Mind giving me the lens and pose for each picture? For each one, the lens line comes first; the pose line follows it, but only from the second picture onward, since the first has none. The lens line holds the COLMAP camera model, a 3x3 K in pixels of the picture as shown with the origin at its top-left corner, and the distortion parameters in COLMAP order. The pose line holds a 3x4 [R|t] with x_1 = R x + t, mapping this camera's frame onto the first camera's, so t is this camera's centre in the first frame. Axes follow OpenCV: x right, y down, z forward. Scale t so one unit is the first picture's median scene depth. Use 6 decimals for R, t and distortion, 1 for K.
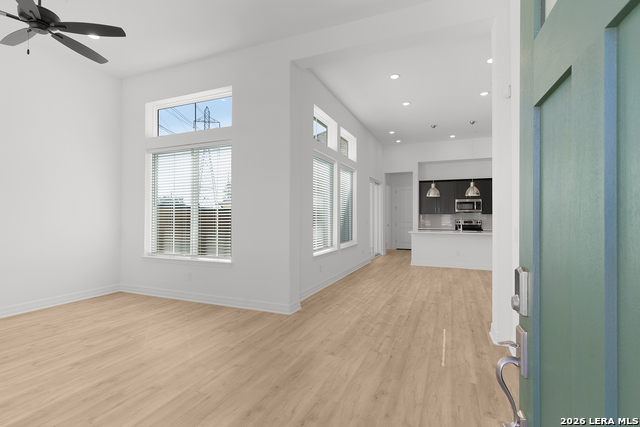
lens RADIAL K [[314.6, 0, 319.3], [0, 314.6, 216.0], [0, 0, 1]] dist [0.000655, 0.000103]
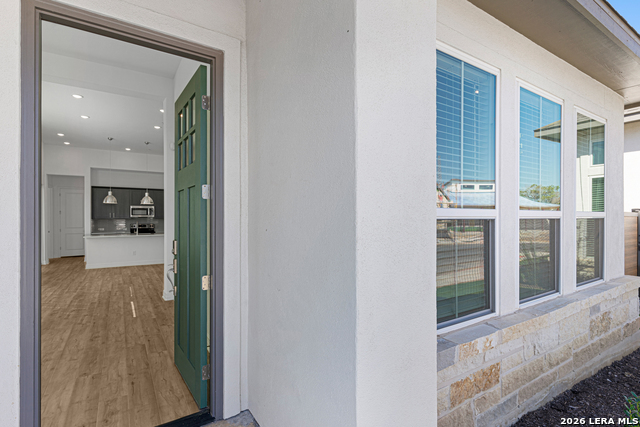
lens RADIAL K [[314.6, 0, 319.3], [0, 314.6, 216.0], [0, 0, 1]] dist [0.000655, 0.000103]
pose [[0.568980, 0.003178, 0.822345, -0.125244], [0.006093, 0.999949, -0.008081, -0.004639], [-0.822329, 0.009609, 0.568931, -0.221418]]
